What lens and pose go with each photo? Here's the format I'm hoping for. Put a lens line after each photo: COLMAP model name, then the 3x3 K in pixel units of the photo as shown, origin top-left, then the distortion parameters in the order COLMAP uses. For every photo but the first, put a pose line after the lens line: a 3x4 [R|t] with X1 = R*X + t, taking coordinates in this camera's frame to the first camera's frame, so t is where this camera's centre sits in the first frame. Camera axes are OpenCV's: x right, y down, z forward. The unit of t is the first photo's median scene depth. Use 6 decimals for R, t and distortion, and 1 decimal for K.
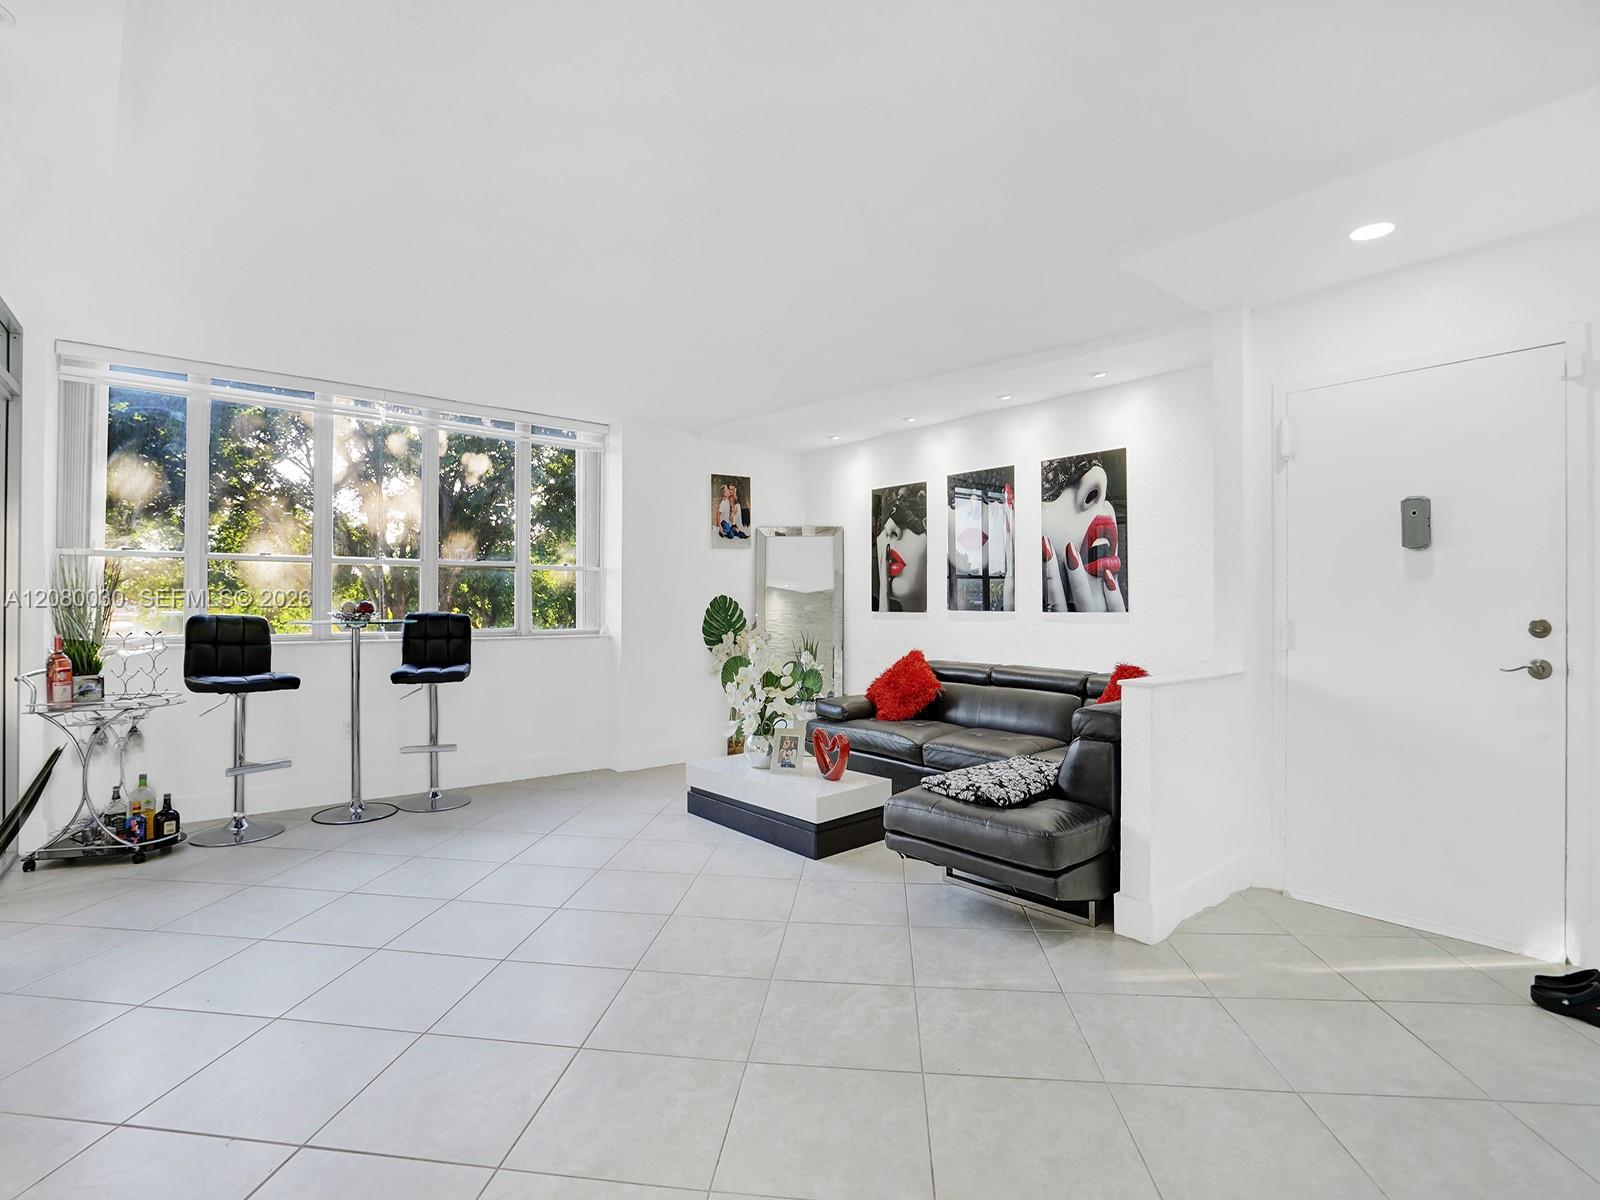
lens RADIAL K [[748.4, 0, 812.7], [0, 748.4, 606.7], [0, 0, 1]] dist [-0.039627, 0.010615]
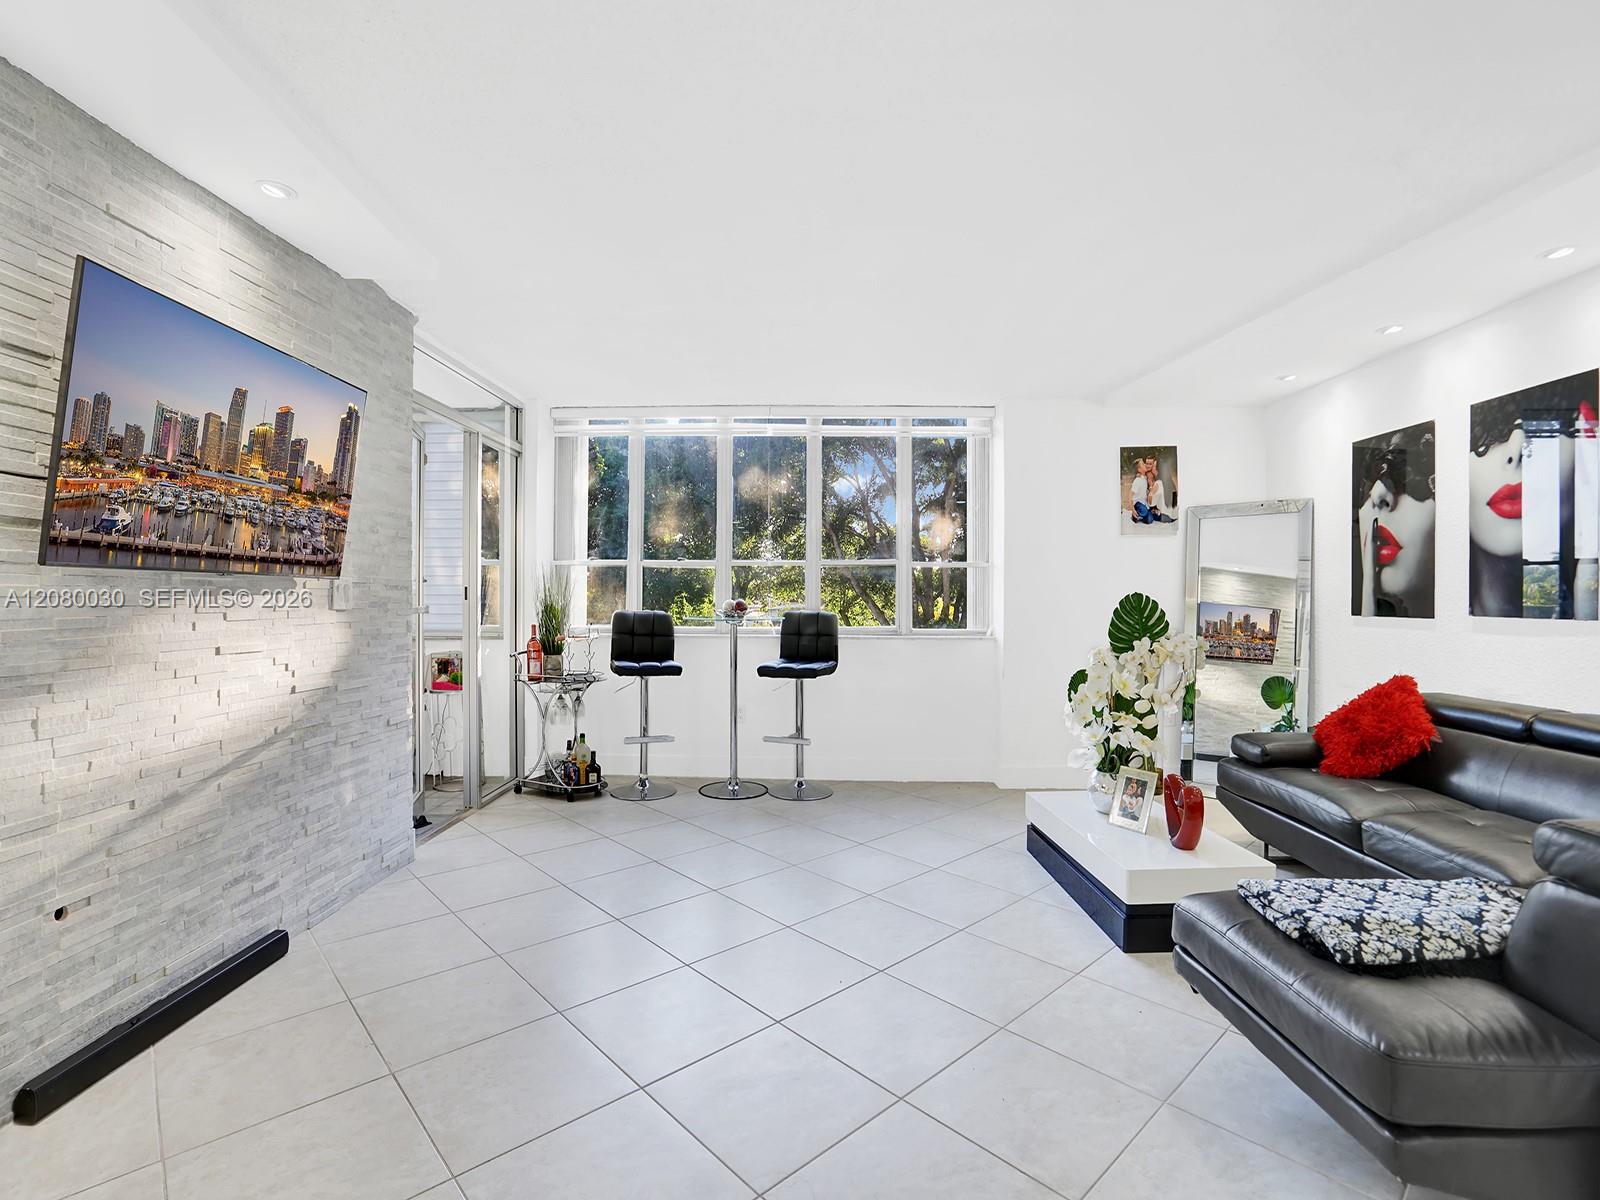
lens RADIAL K [[754.2, 0, 846.8], [0, 754.2, 606.7], [0, 0, 1]] dist [-0.072594, 0.044192]
pose [[0.762668, 0.009641, -0.646718, 0.197233], [-0.005822, 0.999951, 0.008040, -0.005710], [0.646764, -0.002367, 0.762686, 0.196069]]
